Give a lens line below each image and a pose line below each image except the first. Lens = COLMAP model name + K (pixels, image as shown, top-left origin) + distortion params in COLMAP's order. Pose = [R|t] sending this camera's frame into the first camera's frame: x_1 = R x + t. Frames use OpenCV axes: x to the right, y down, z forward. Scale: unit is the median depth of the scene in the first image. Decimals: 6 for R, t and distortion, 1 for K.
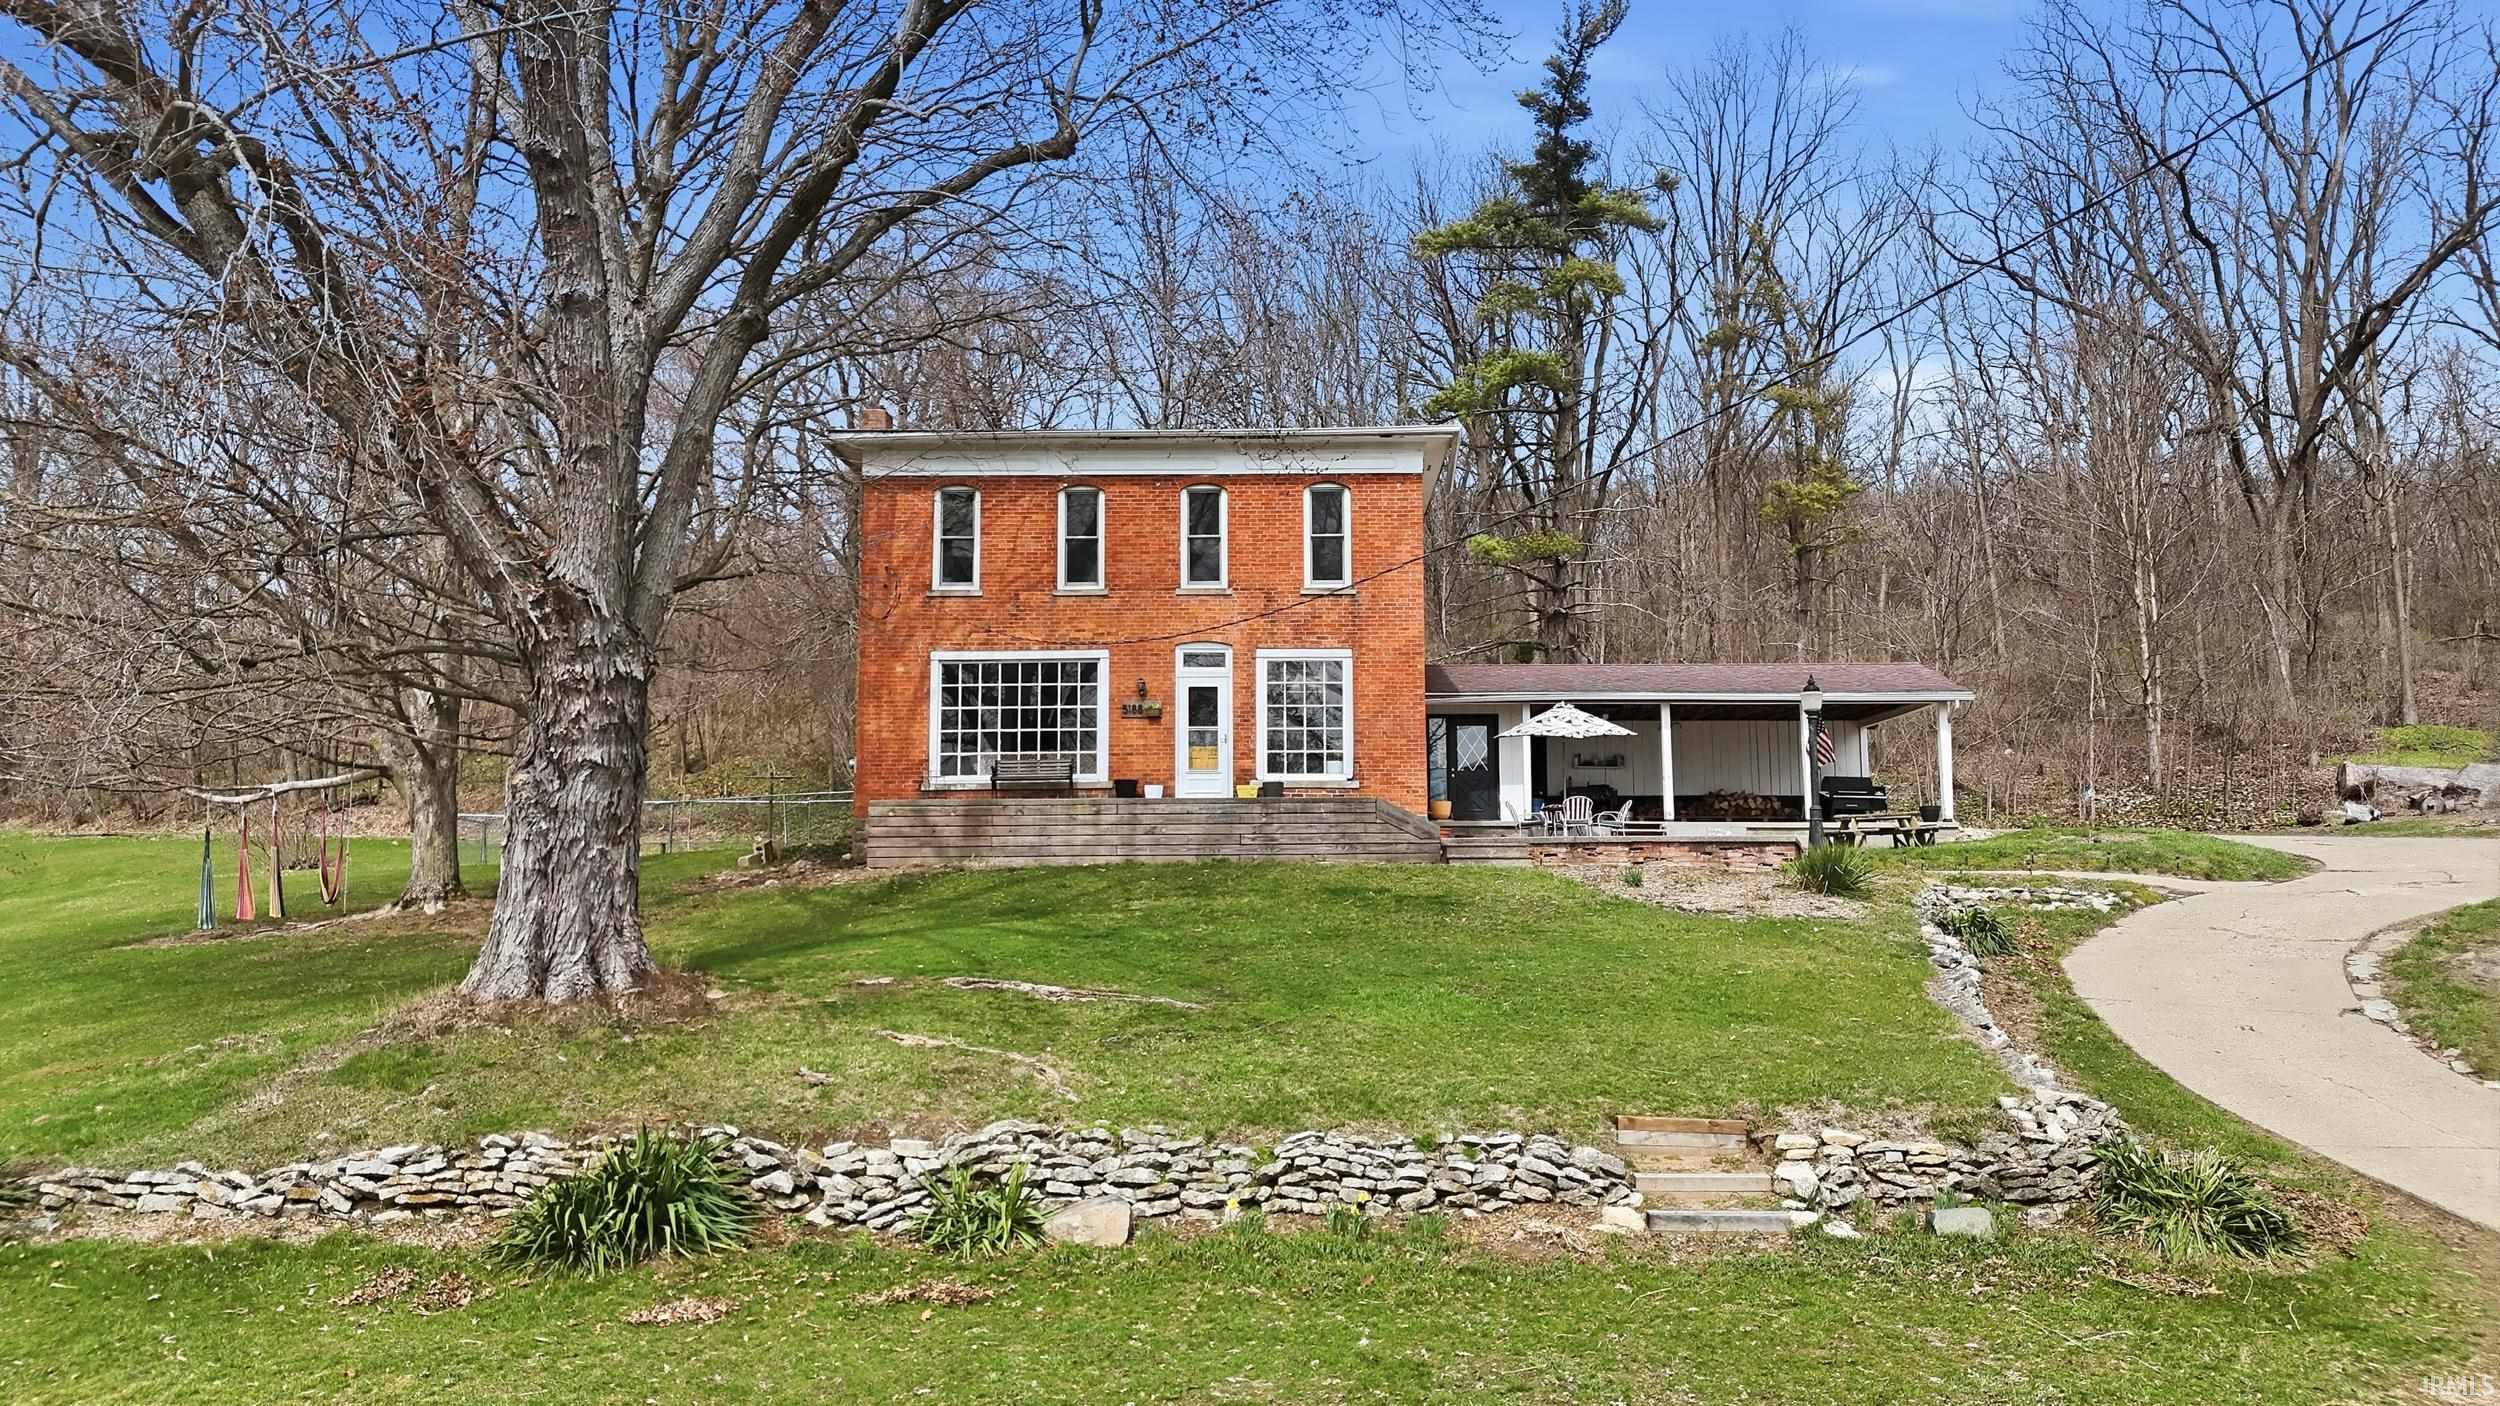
lens RADIAL K [[1733.5, 0, 1250.0], [0, 1733.5, 703.0], [0, 0, 1]] dist [0.123875, -0.121959]
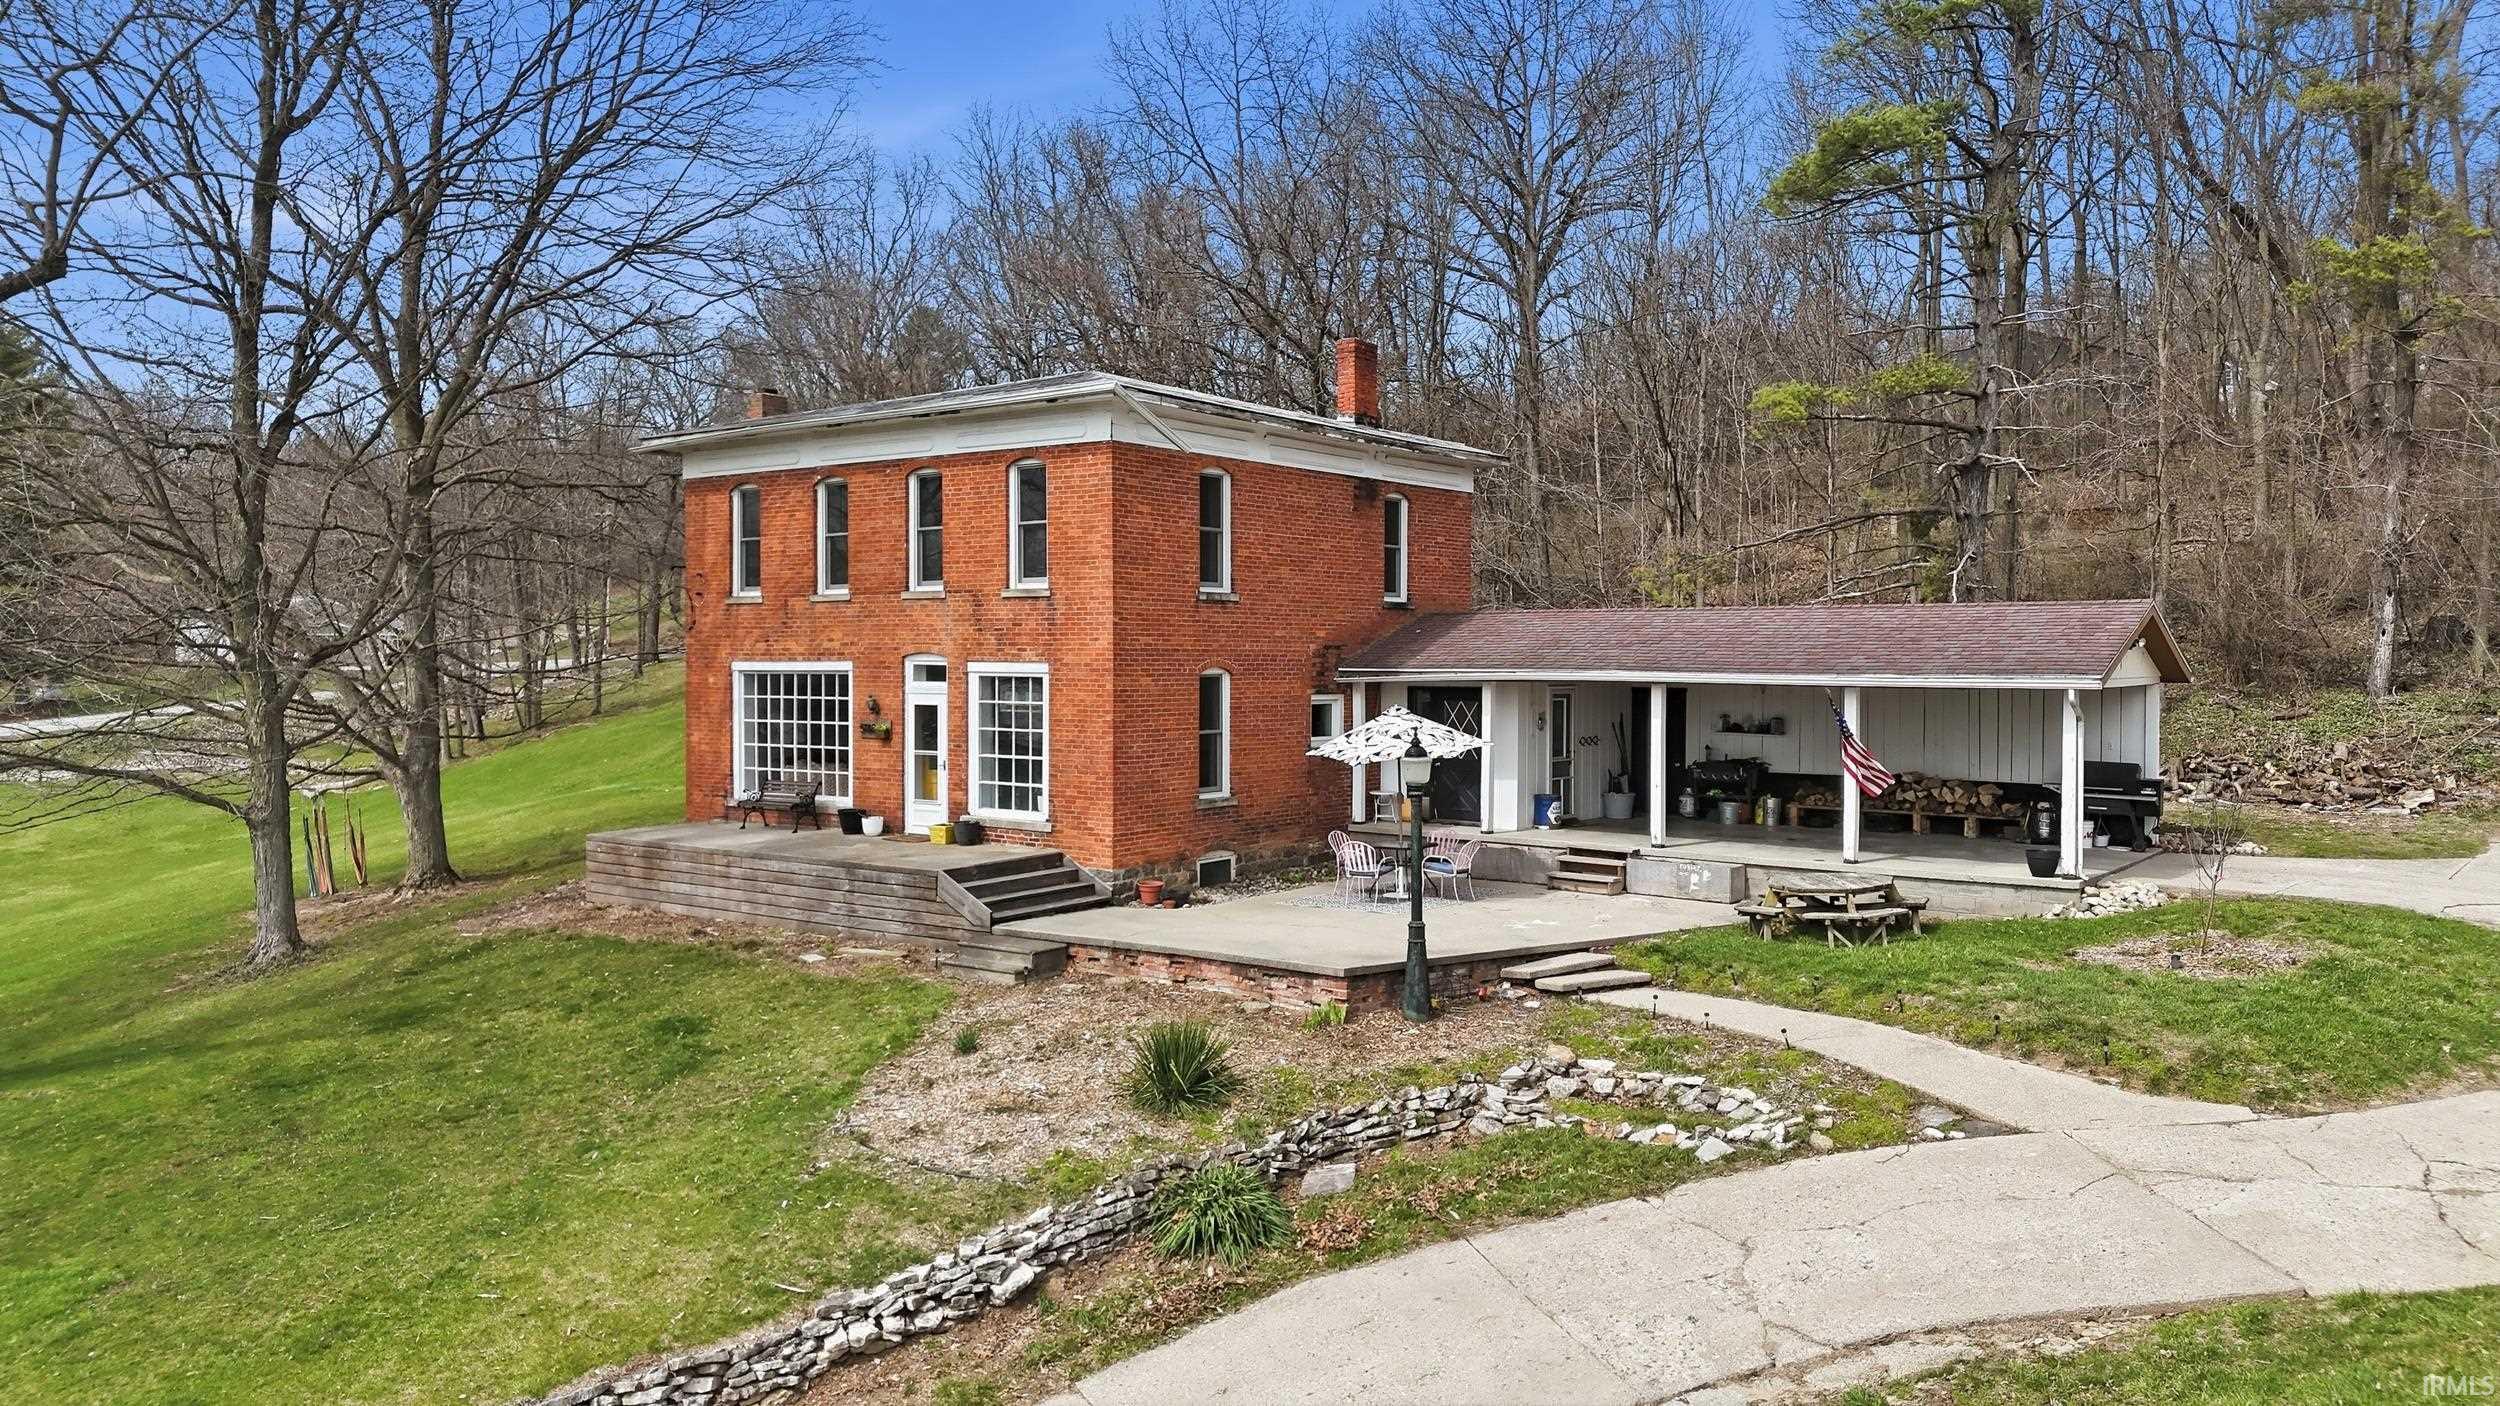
lens RADIAL K [[1733.5, 0, 1250.0], [0, 1733.5, 703.0], [0, 0, 1]] dist [0.123875, -0.121959]
pose [[0.811800, 0.017748, -0.583665, 0.618189], [0.064601, 0.990673, 0.119976, -0.105129], [0.580351, -0.135101, 0.803082, 0.387287]]
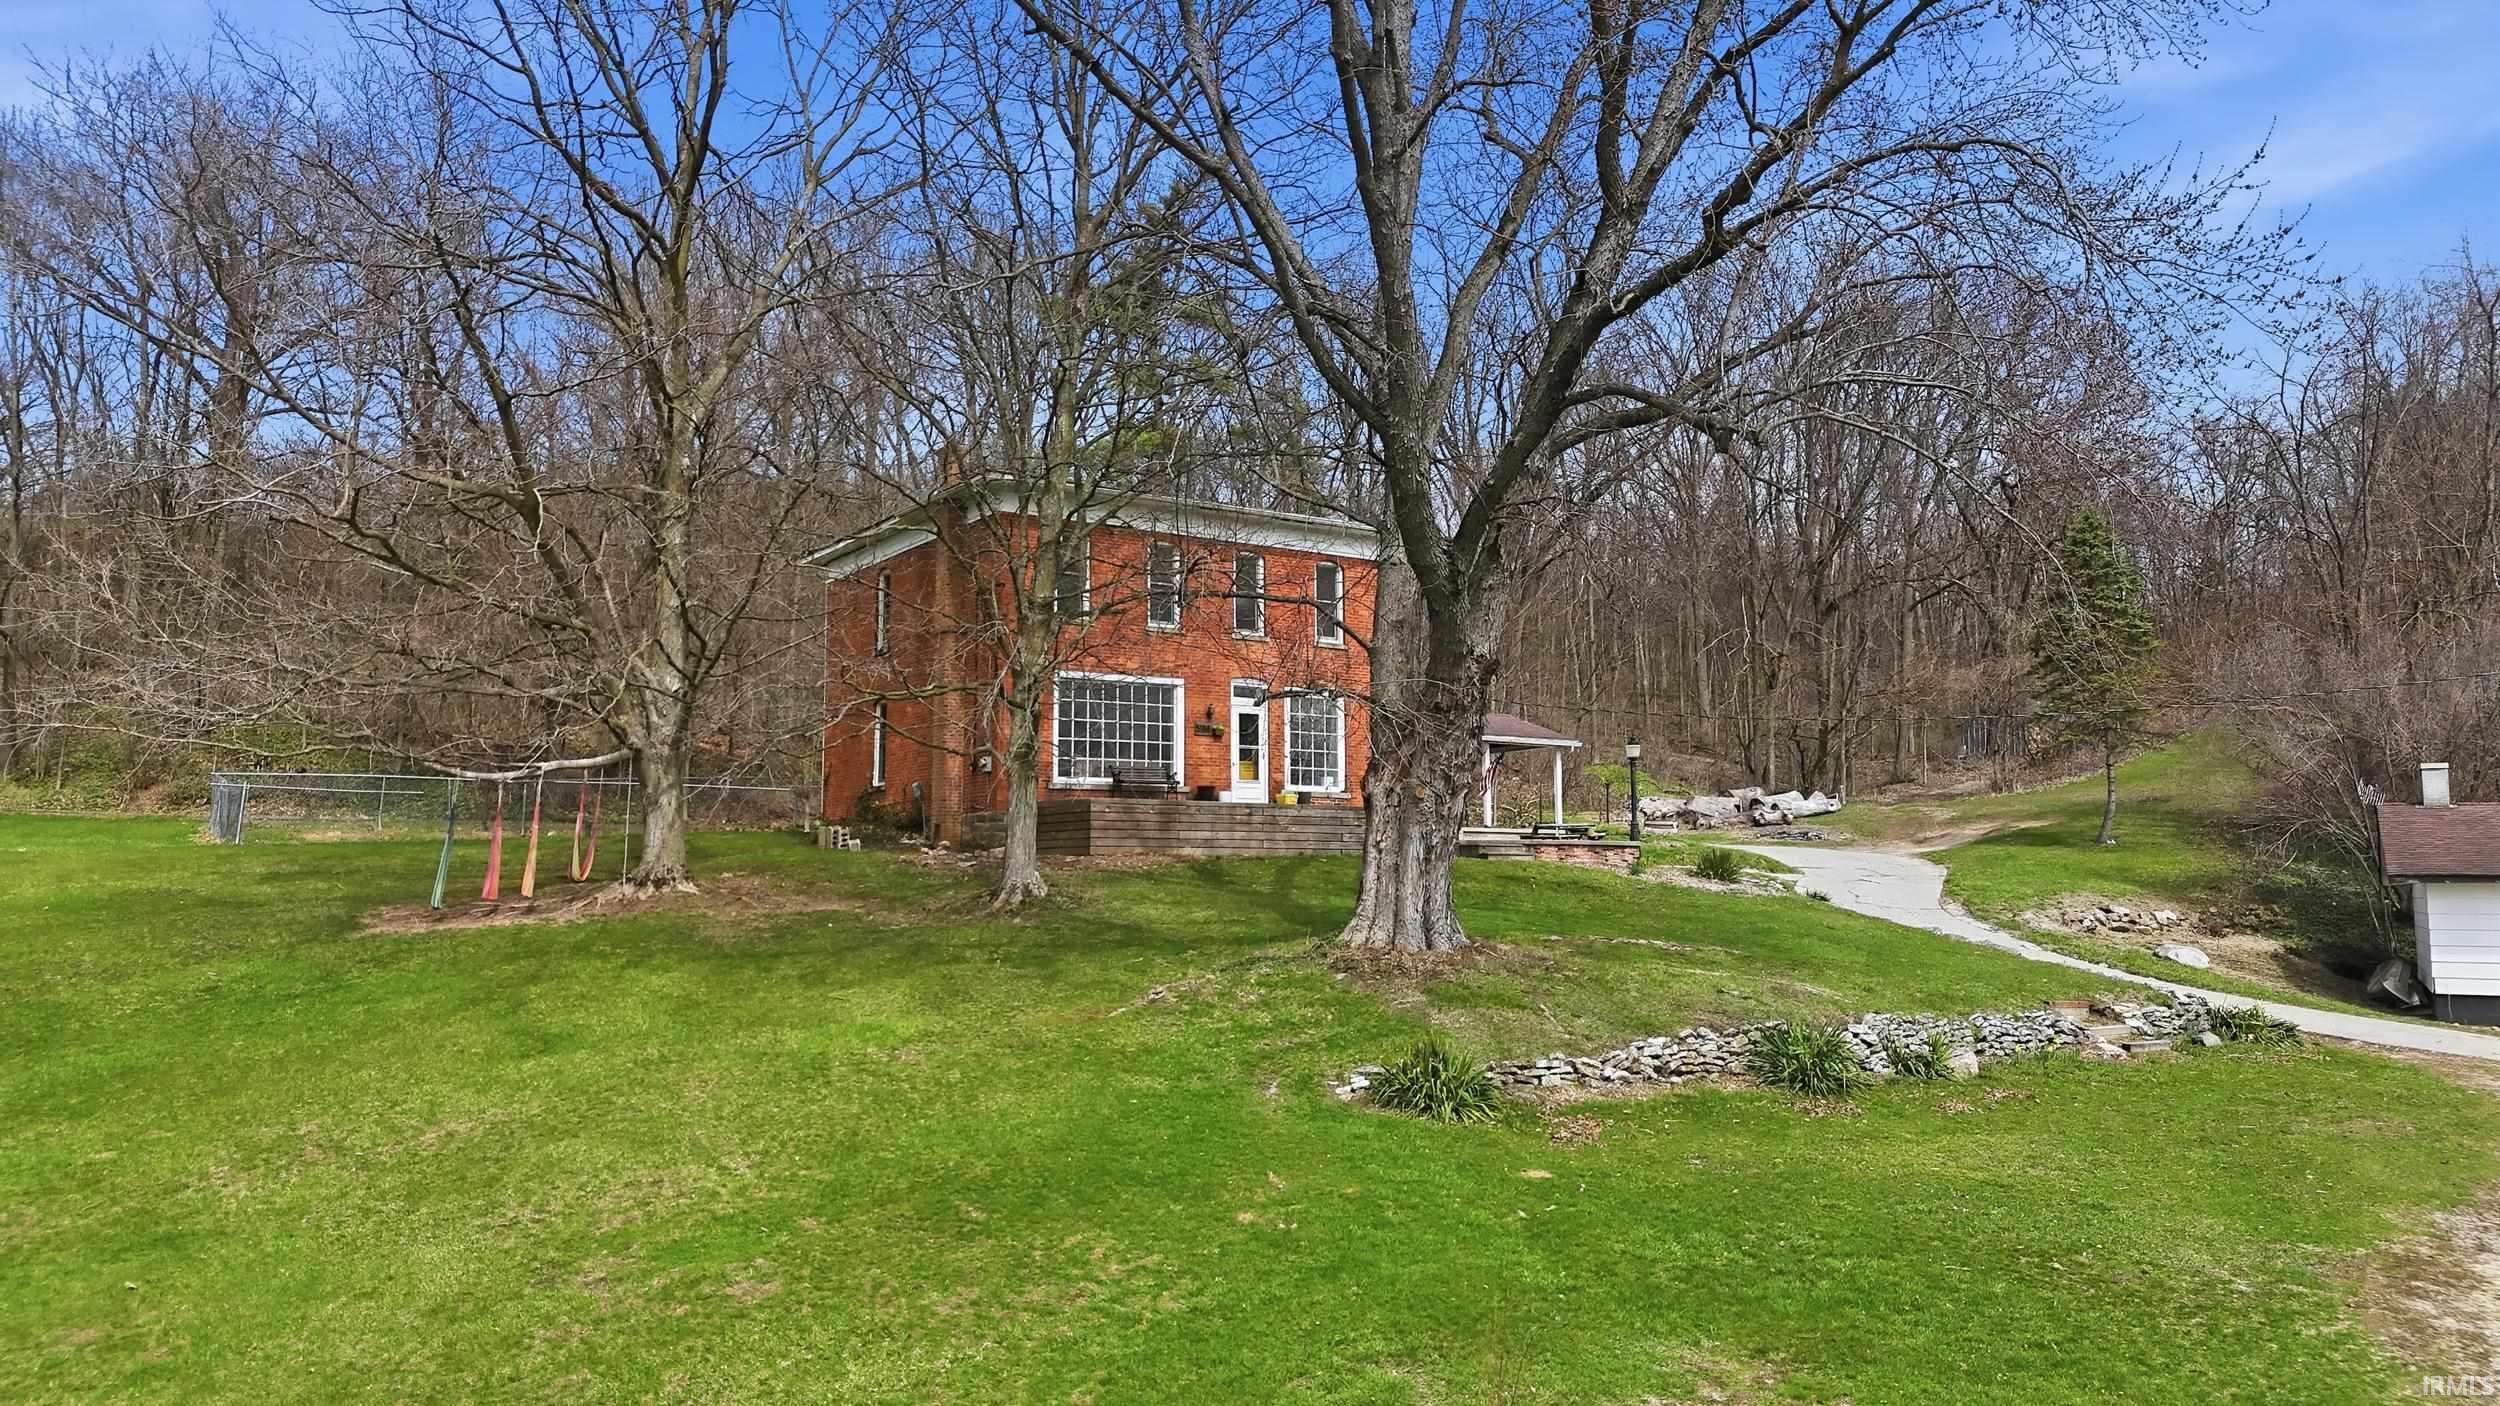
lens RADIAL K [[1685.5, 0, 1250.0], [0, 1685.5, 703.0], [0, 0, 1]] dist [0.007614, 0.000751]
pose [[0.818692, 0.060947, 0.570989, -0.721015], [-0.063646, 0.997856, -0.015254, 0.001579], [-0.570695, -0.023853, 0.820816, -0.000807]]
